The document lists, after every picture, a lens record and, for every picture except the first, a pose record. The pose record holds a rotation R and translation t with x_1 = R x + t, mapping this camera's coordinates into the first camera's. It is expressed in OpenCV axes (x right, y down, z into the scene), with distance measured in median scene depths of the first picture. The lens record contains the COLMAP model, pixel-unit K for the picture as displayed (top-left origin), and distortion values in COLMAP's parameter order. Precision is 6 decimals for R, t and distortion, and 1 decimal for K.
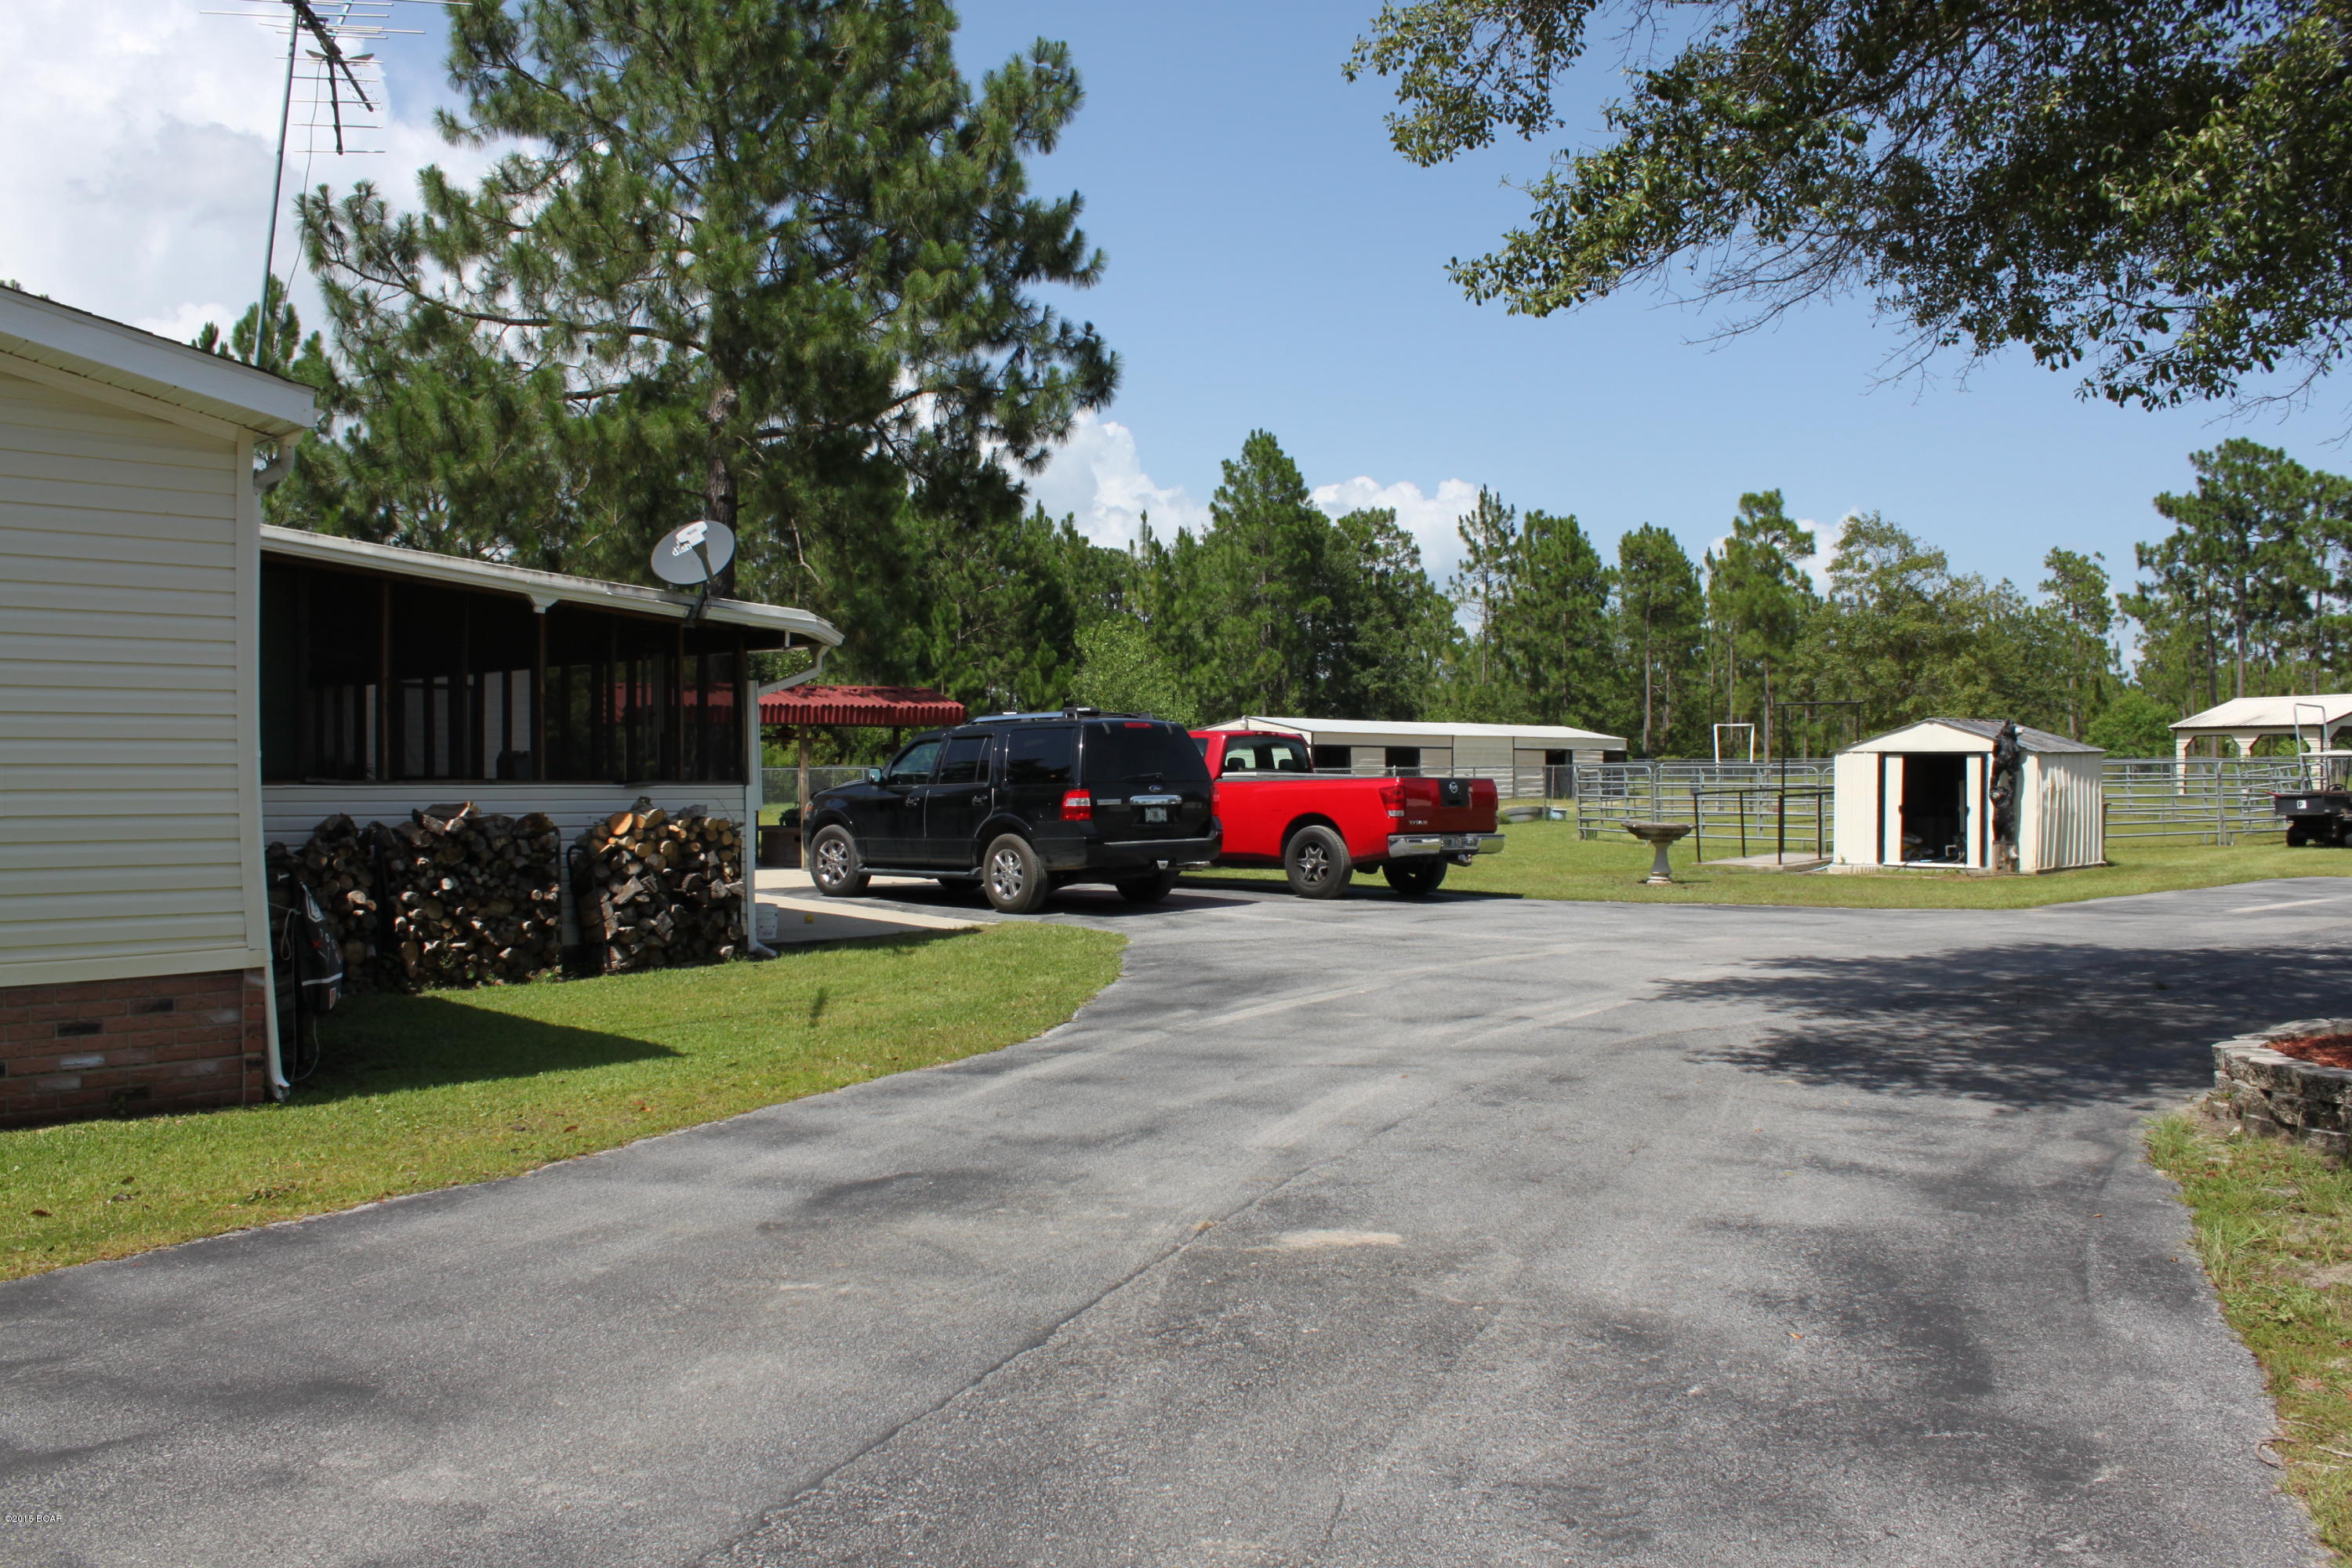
lens RADIAL K [[1991.5, 0, 1180.8], [0, 1991.5, 783.4], [0, 0, 1]] dist [-0.133055, 0.077366]
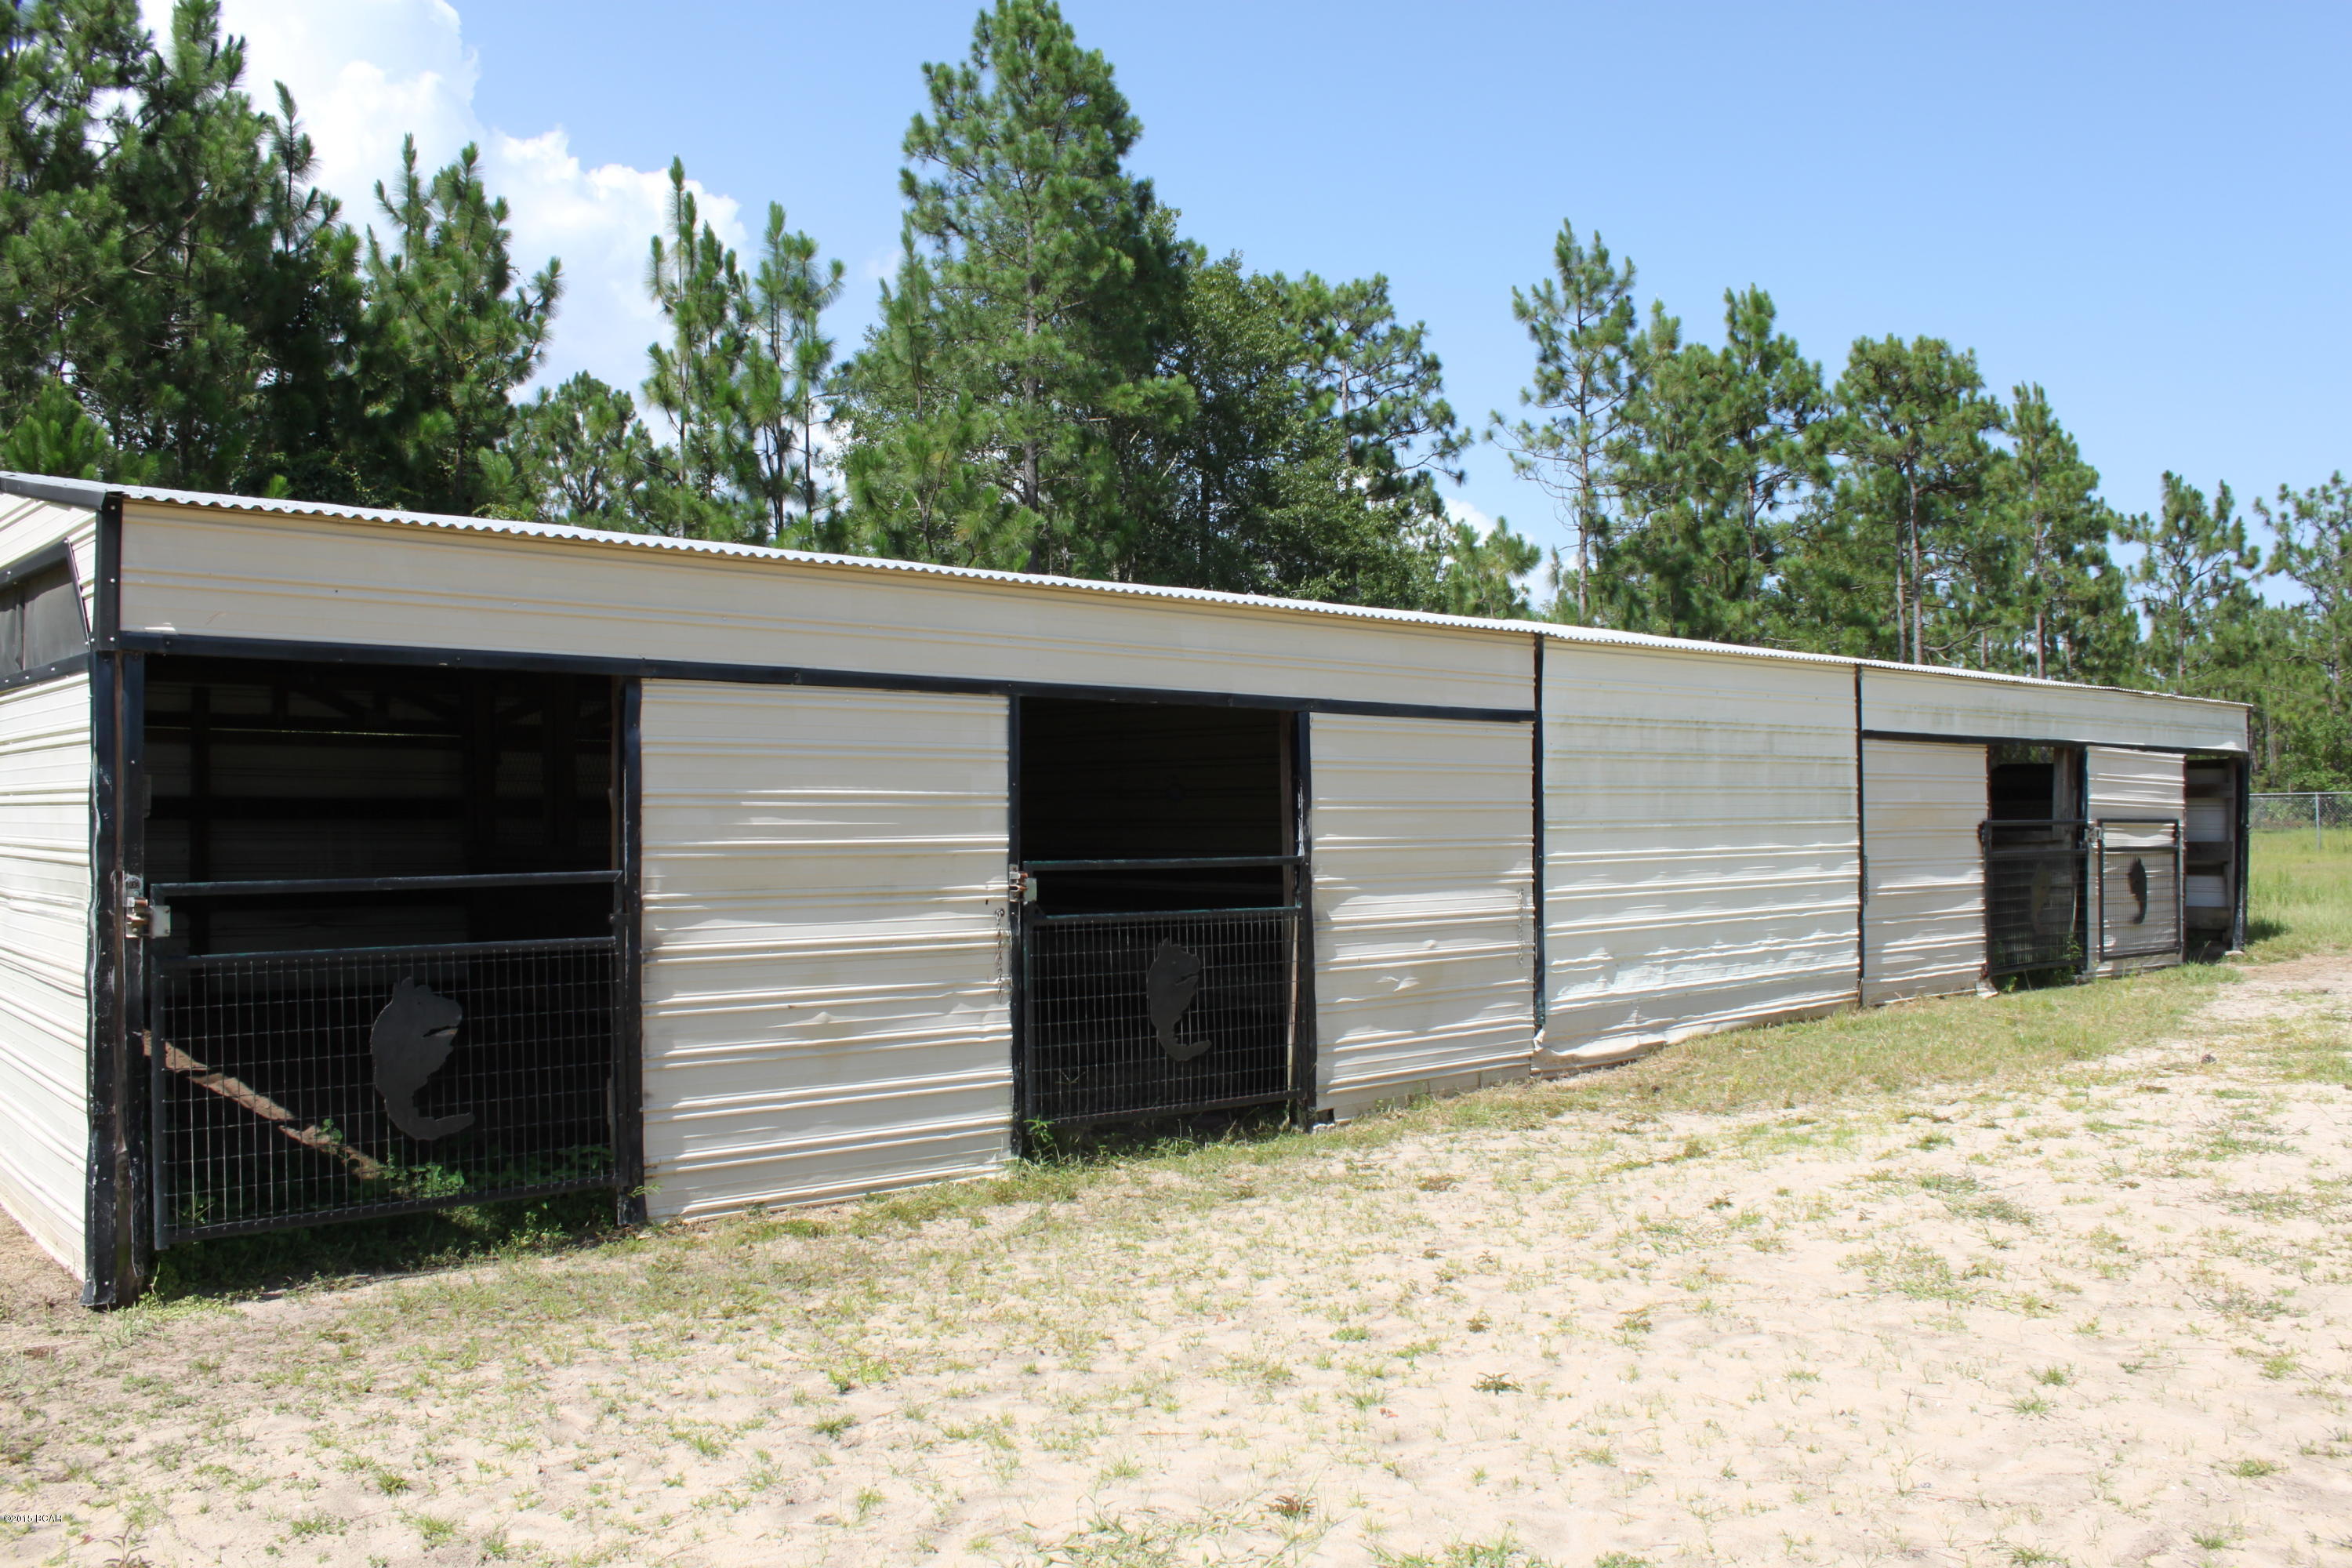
lens RADIAL K [[1991.5, 0, 1175.9], [0, 1991.5, 788.3], [0, 0, 1]] dist [-0.133055, 0.077366]
pose [[0.999328, -0.009420, -0.035437, 0.074780], [0.008583, 0.999682, -0.023693, -0.005436], [0.035649, 0.023373, 0.999091, 0.540991]]
